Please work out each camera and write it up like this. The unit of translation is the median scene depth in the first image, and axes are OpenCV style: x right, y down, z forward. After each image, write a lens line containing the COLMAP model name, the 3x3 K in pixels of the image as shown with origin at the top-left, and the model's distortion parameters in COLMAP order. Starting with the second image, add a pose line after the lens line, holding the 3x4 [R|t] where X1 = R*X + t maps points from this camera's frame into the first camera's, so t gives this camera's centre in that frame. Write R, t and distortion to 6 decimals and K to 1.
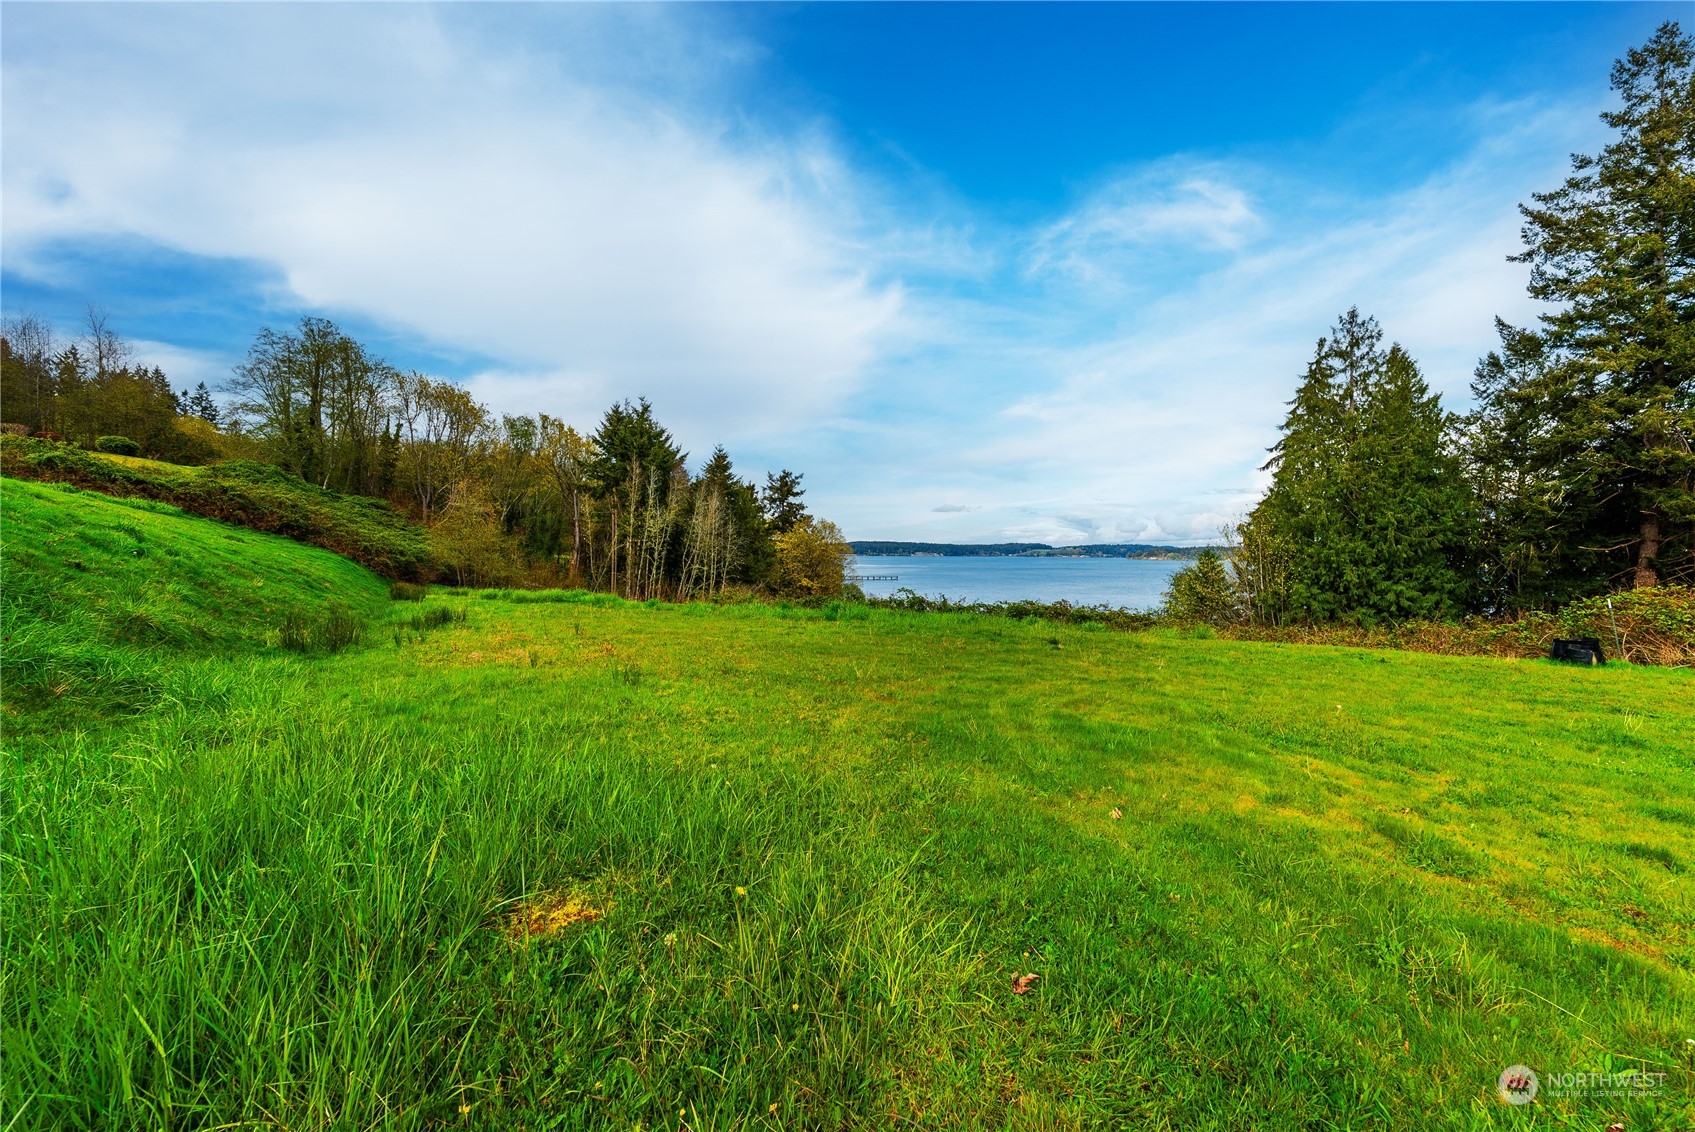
lens RADIAL K [[680.2, 0, 852.9], [0, 680.2, 567.3], [0, 0, 1]] dist [-0.002257, -0.000438]
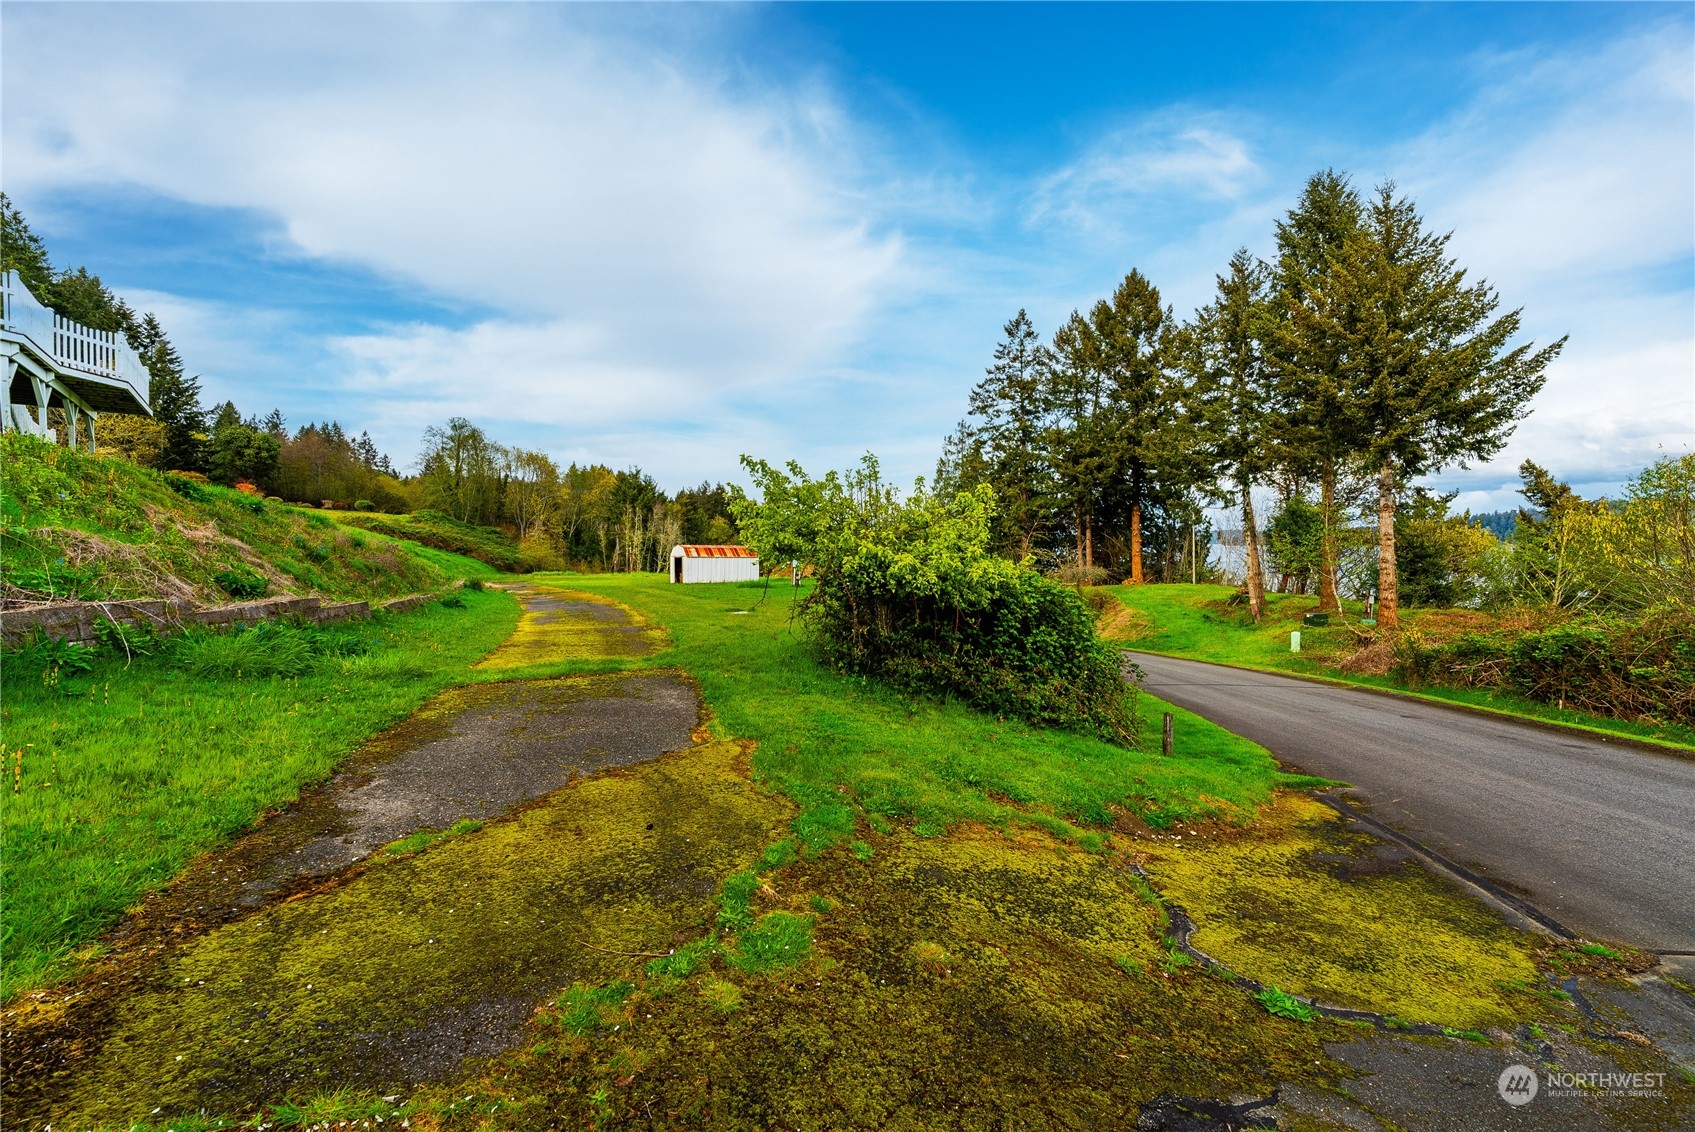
lens RADIAL K [[680.2, 0, 852.9], [0, 680.2, 567.3], [0, 0, 1]] dist [-0.002257, -0.000438]
pose [[0.991887, -0.023042, -0.125014, 0.363571], [0.023795, 0.999707, 0.004539, 0.010886], [0.124872, -0.007477, 0.992145, -0.525331]]
